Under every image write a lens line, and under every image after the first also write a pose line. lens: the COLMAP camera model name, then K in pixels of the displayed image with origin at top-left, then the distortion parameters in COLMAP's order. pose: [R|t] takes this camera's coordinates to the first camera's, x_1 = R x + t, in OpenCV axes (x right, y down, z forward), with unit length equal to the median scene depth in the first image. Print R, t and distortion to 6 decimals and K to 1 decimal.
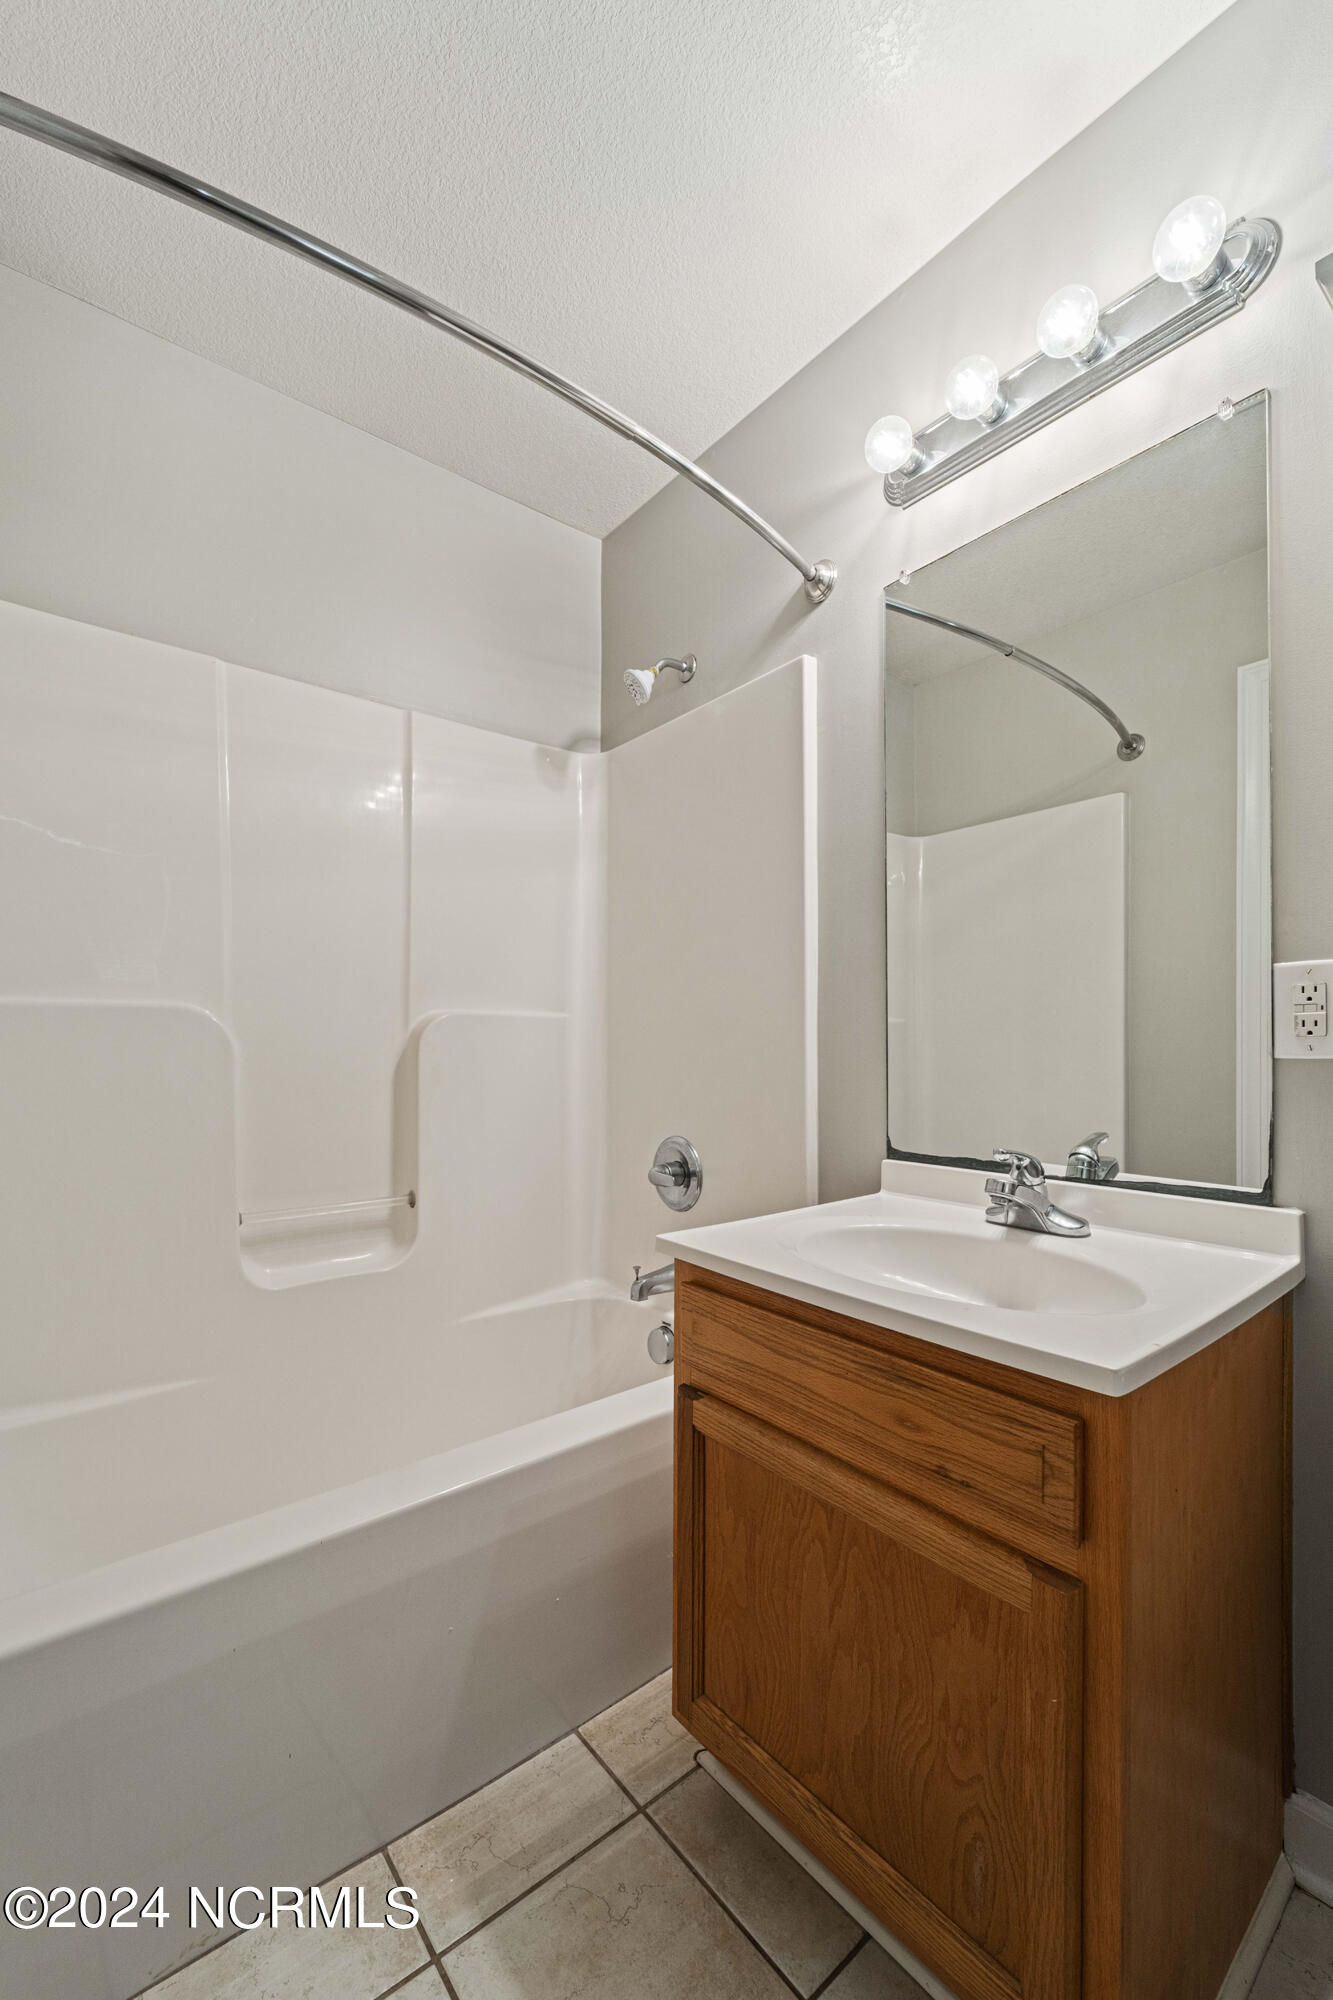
lens RADIAL K [[812.9, 0, 666.5], [0, 812.9, 1000.0], [0, 0, 1]] dist [0.005078, -0.000507]
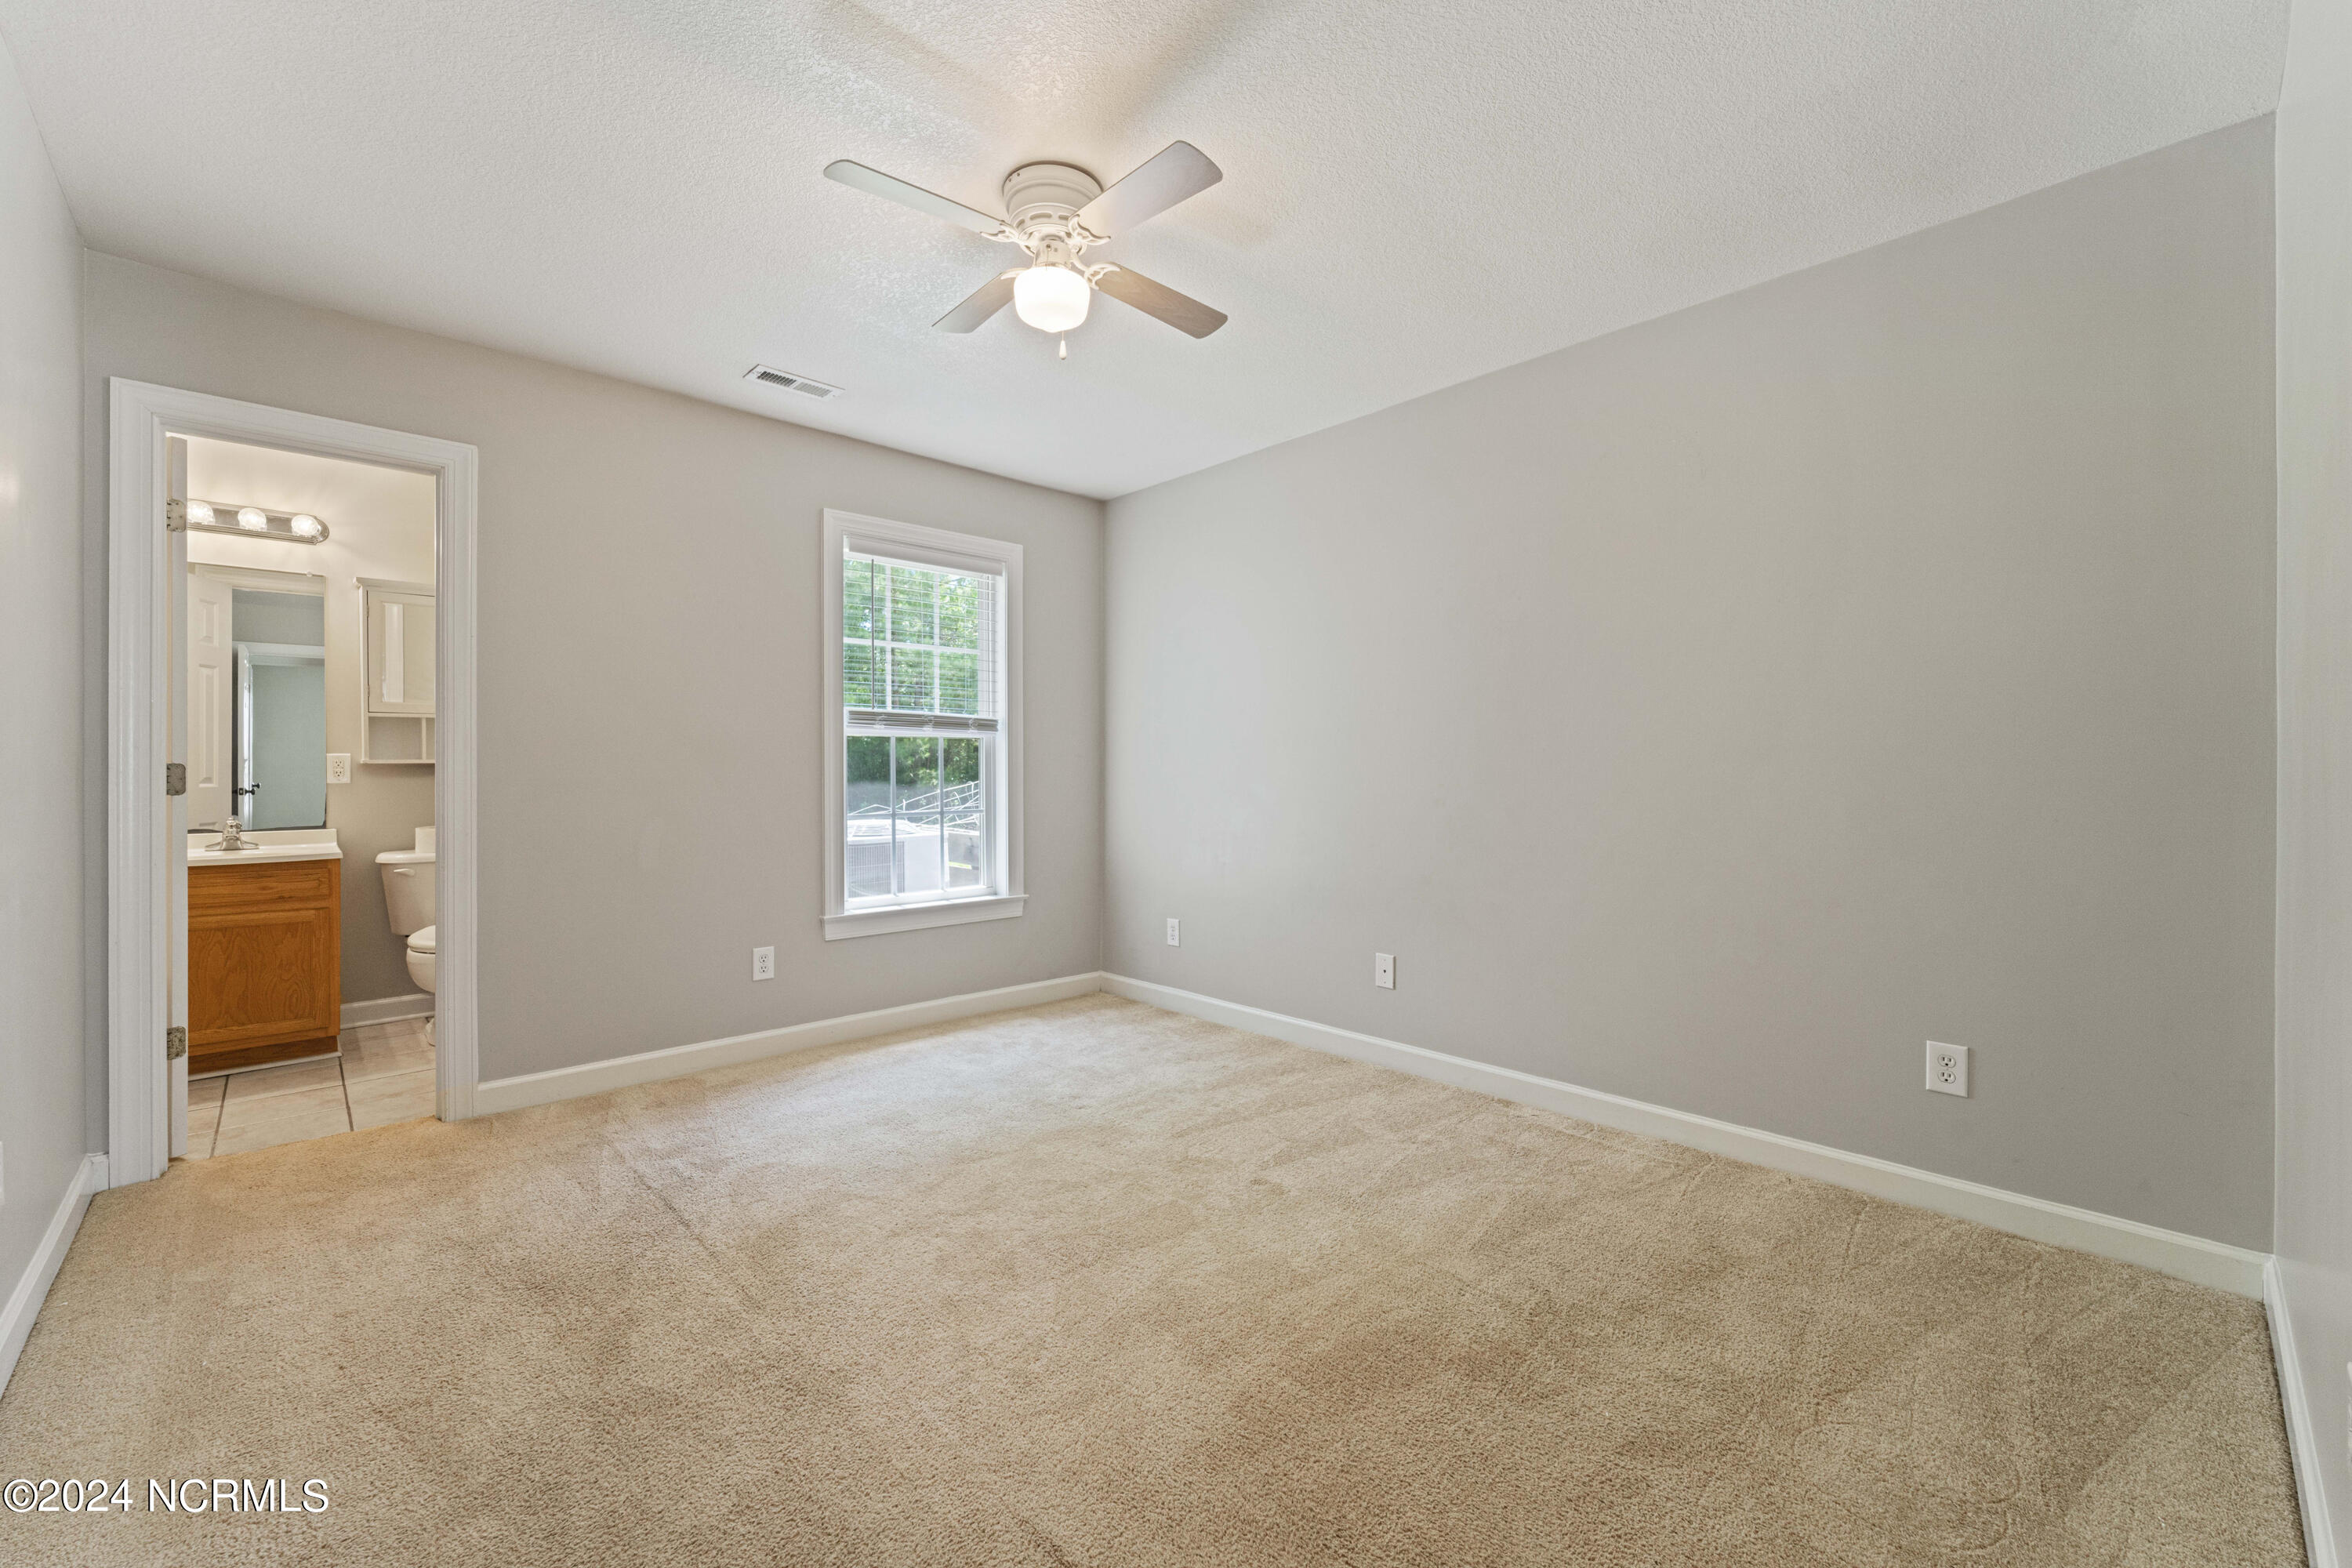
lens RADIAL K [[956.0, 0, 1173.1], [0, 956.0, 767.4], [0, 0, 1]] dist [0.005078, -0.000507]
pose [[-0.069814, -0.005913, 0.997543, -4.017904], [-0.034898, 0.999385, 0.003482, -0.142260], [-0.996949, -0.034569, -0.069977, -2.526826]]
